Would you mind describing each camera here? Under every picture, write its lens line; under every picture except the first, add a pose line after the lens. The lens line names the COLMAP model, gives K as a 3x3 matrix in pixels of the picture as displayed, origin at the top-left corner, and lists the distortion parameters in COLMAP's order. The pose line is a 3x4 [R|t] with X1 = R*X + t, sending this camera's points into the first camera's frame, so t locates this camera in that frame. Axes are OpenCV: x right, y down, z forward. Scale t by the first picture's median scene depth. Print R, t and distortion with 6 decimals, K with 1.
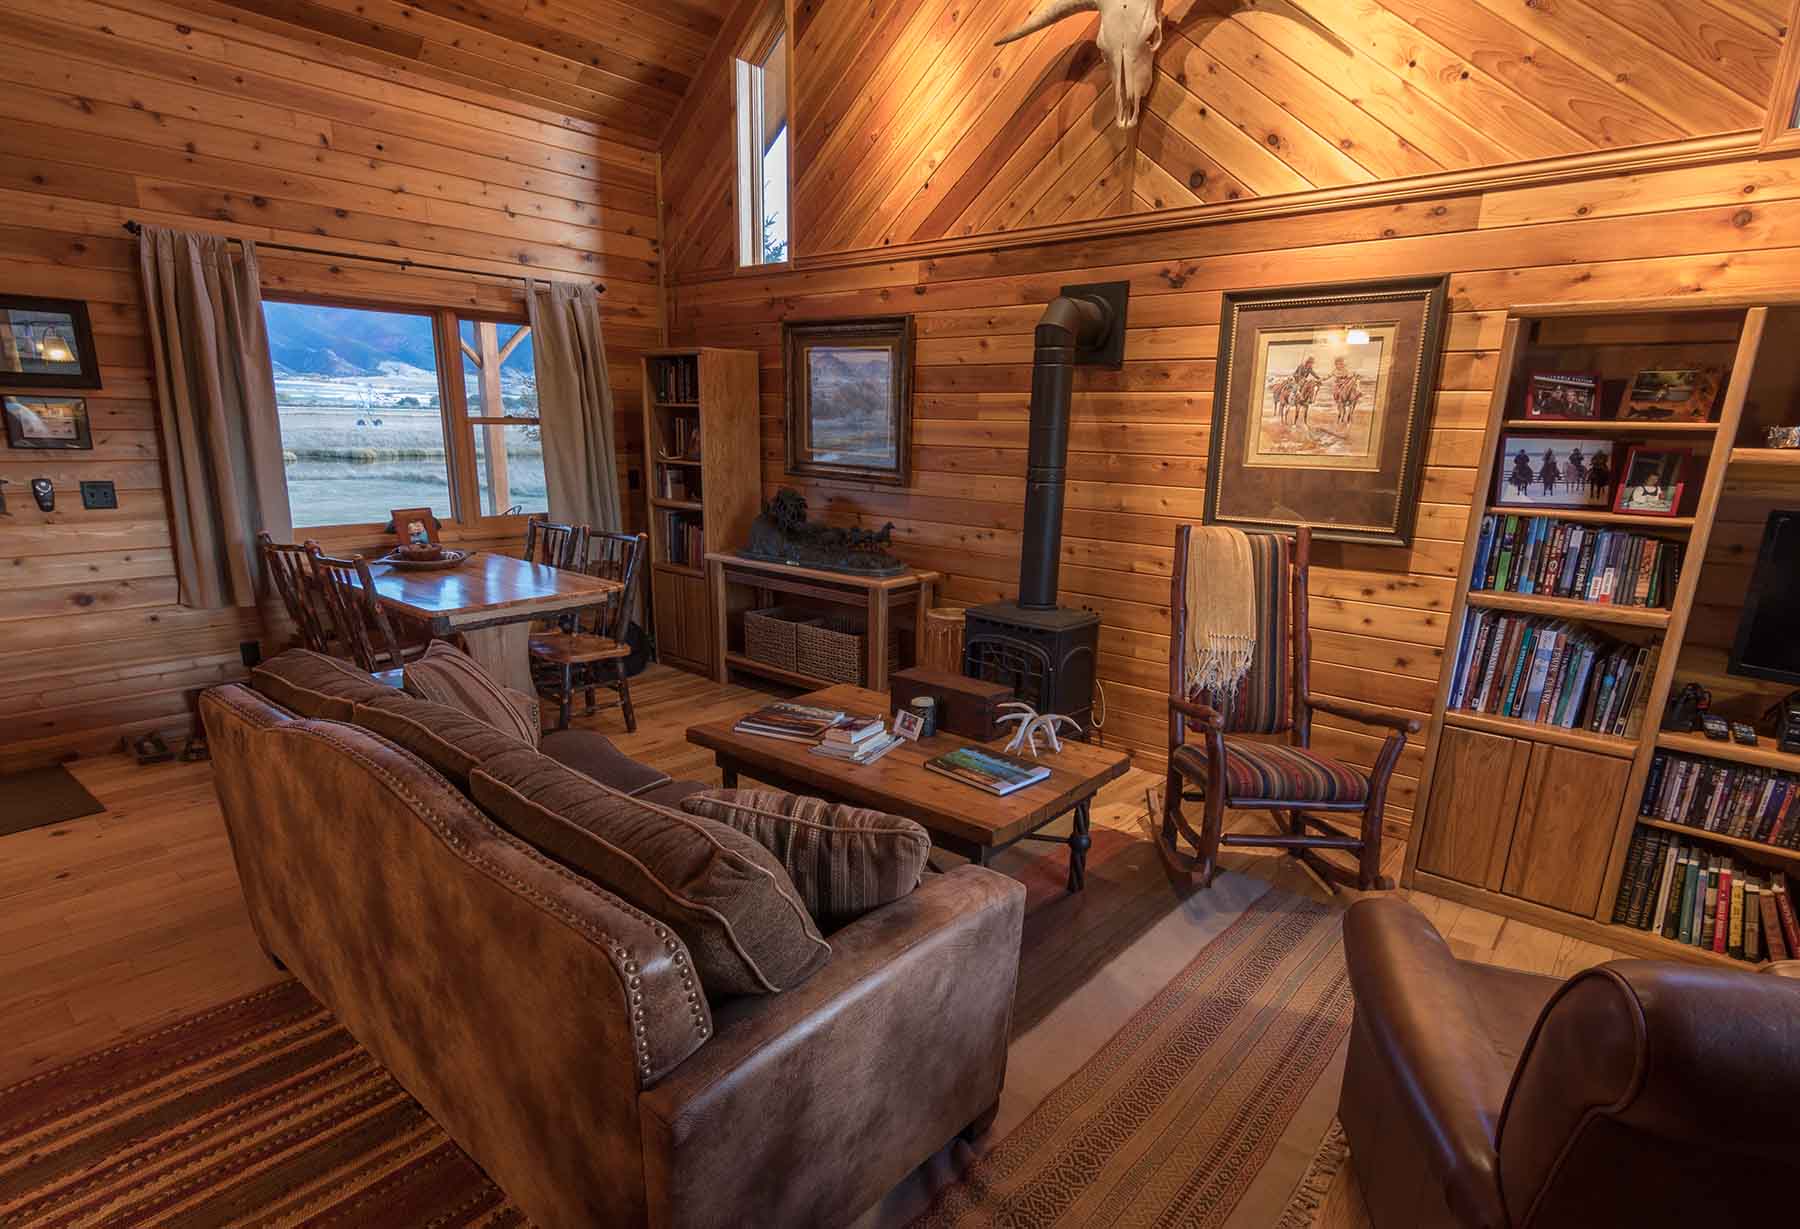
lens RADIAL K [[957.8, 0, 904.1], [0, 957.8, 692.0], [0, 0, 1]] dist [0.001011, 0.000481]
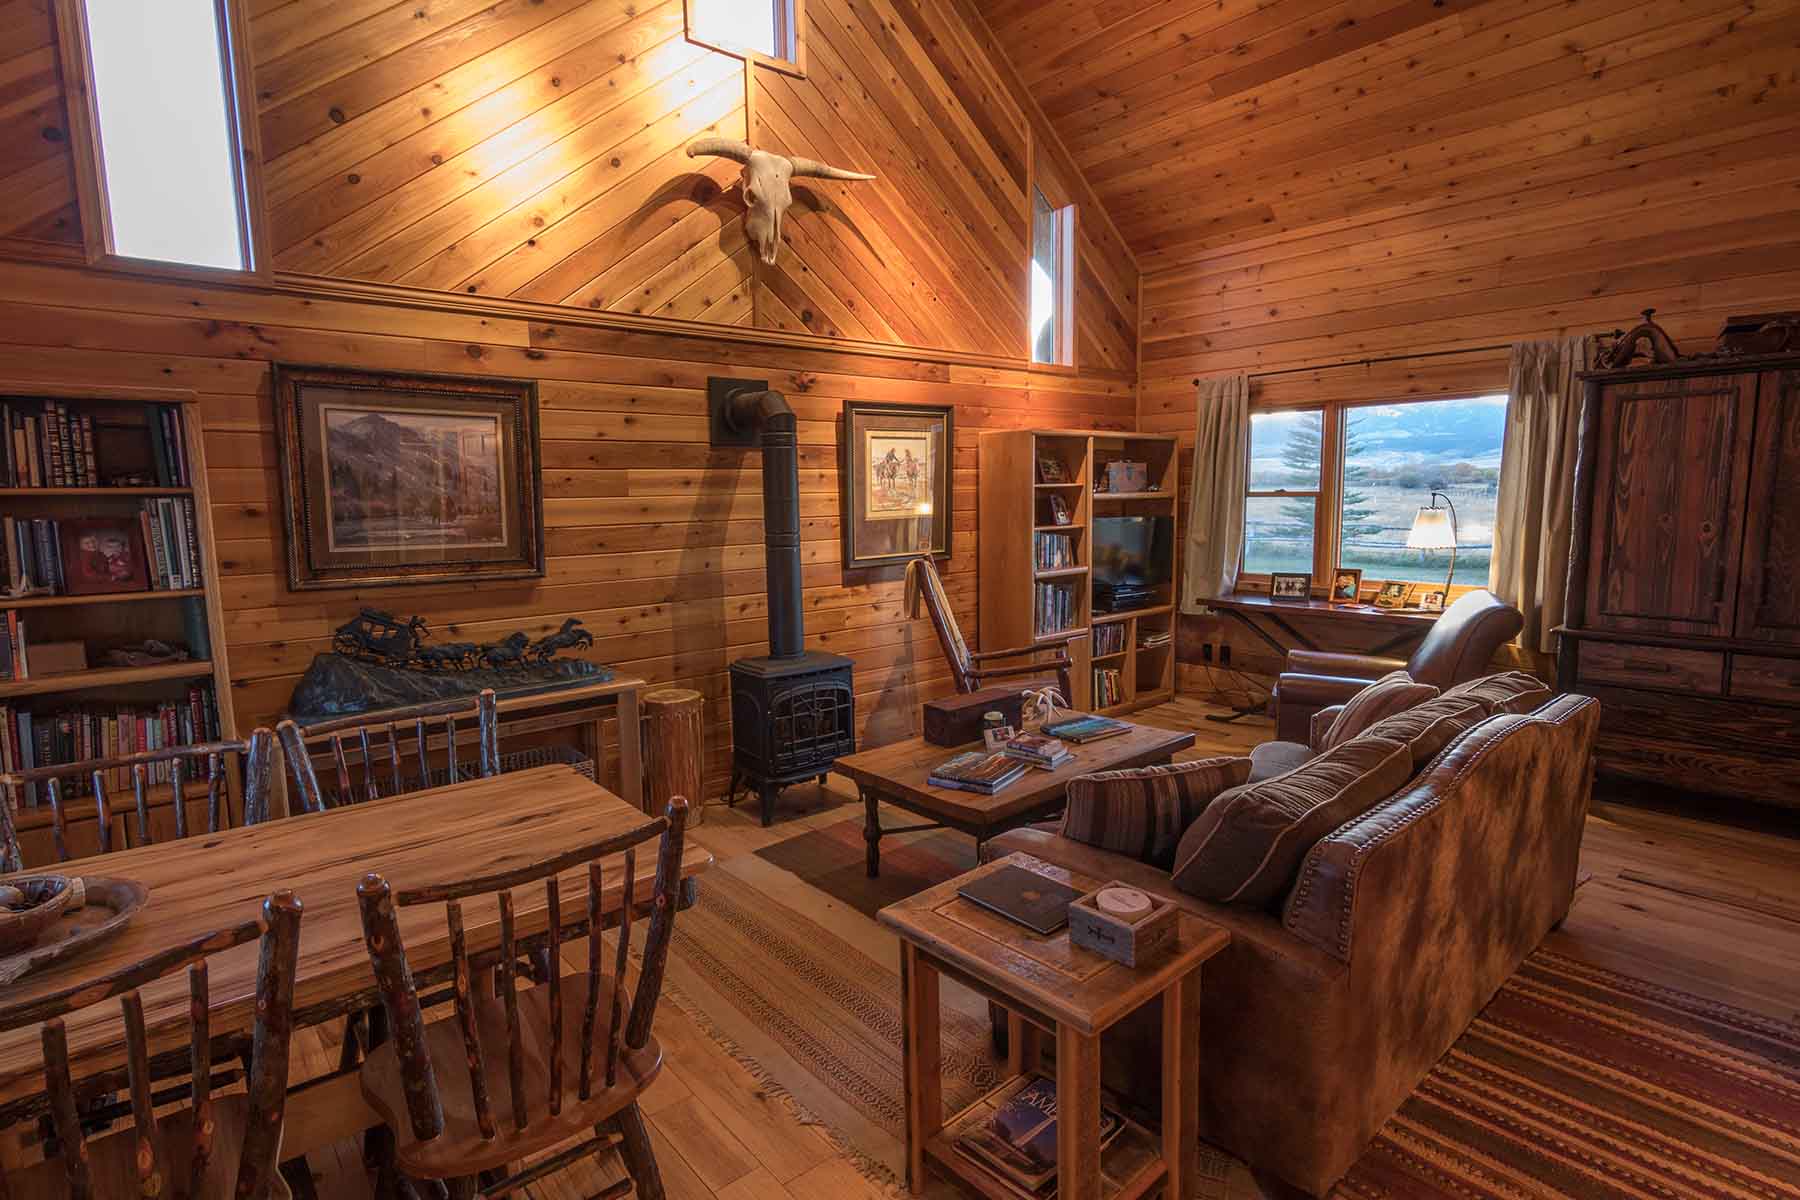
lens RADIAL K [[888.0, 0, 896.8], [0, 888.0, 599.2], [0, 0, 1]] dist [0.004373, -0.000416]
pose [[0.154505, -0.144780, 0.977327, -0.945352], [0.288505, 0.952701, 0.095523, -0.240730], [-0.944930, 0.267205, 0.188967, 0.753517]]
